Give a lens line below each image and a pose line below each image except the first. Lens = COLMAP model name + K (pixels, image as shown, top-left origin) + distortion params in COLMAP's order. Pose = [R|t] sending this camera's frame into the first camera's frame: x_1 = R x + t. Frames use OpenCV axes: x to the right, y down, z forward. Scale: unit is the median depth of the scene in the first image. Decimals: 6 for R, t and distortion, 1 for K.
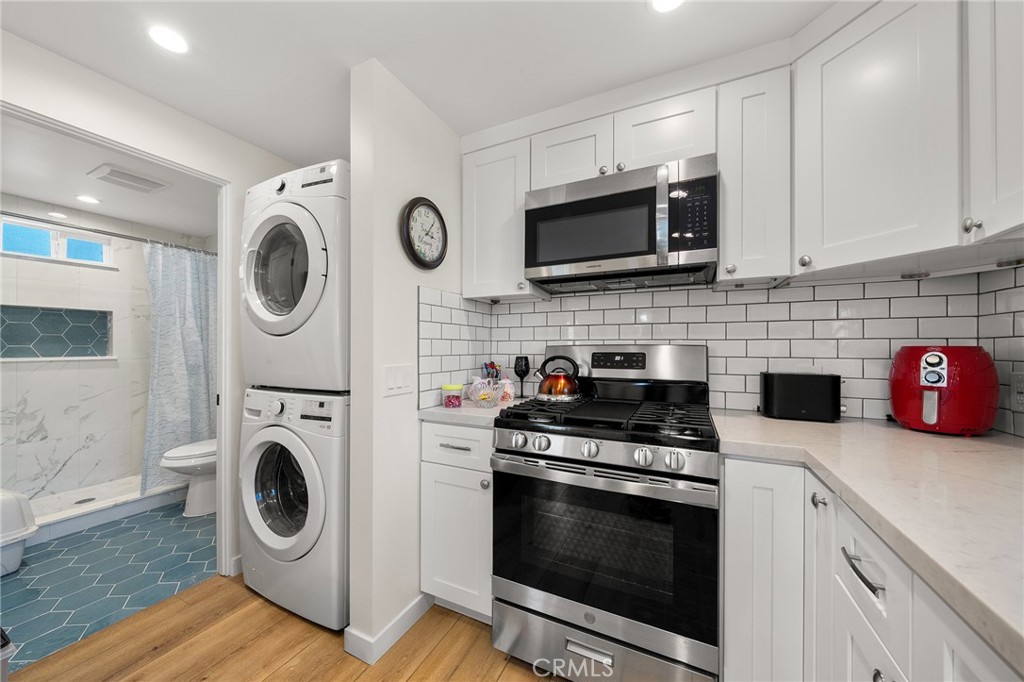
lens RADIAL K [[362.0, 0, 507.3], [0, 362.0, 343.9], [0, 0, 1]] dist [-0.001378, -0.000122]
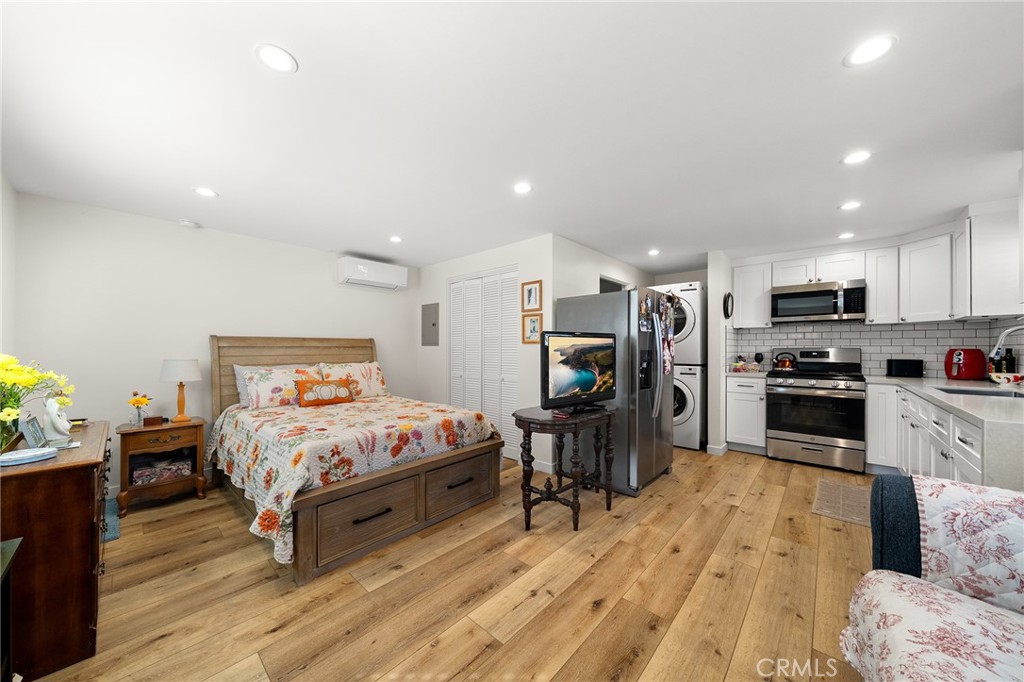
lens RADIAL K [[351.9, 0, 507.2], [0, 351.9, 345.1], [0, 0, 1]] dist [-0.001754, -0.000154]
pose [[0.961568, -0.000349, -0.274568, -1.051004], [0.000041, 0.999999, -0.001128, -0.014371], [0.274568, 0.001073, 0.961567, -1.866195]]
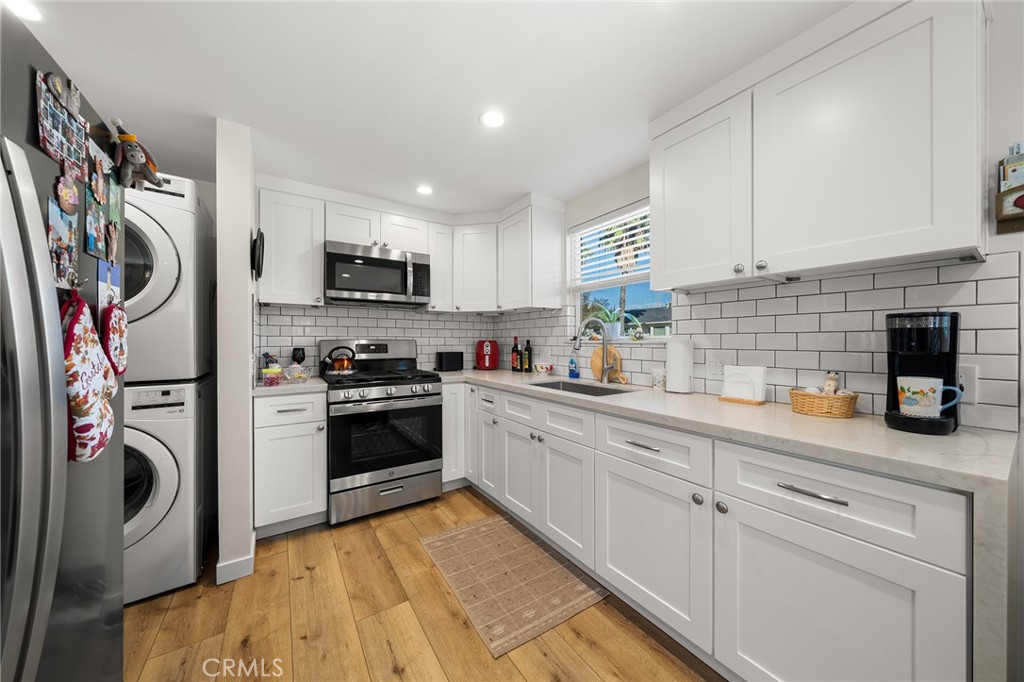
lens RADIAL K [[351.9, 0, 507.2], [0, 351.9, 345.1], [0, 0, 1]] dist [-0.001754, -0.000154]
pose [[0.506635, -0.012111, 0.862076, -0.848986], [-0.006003, 0.999828, 0.017574, -0.004340], [-0.862140, -0.014079, 0.506475, -0.417032]]
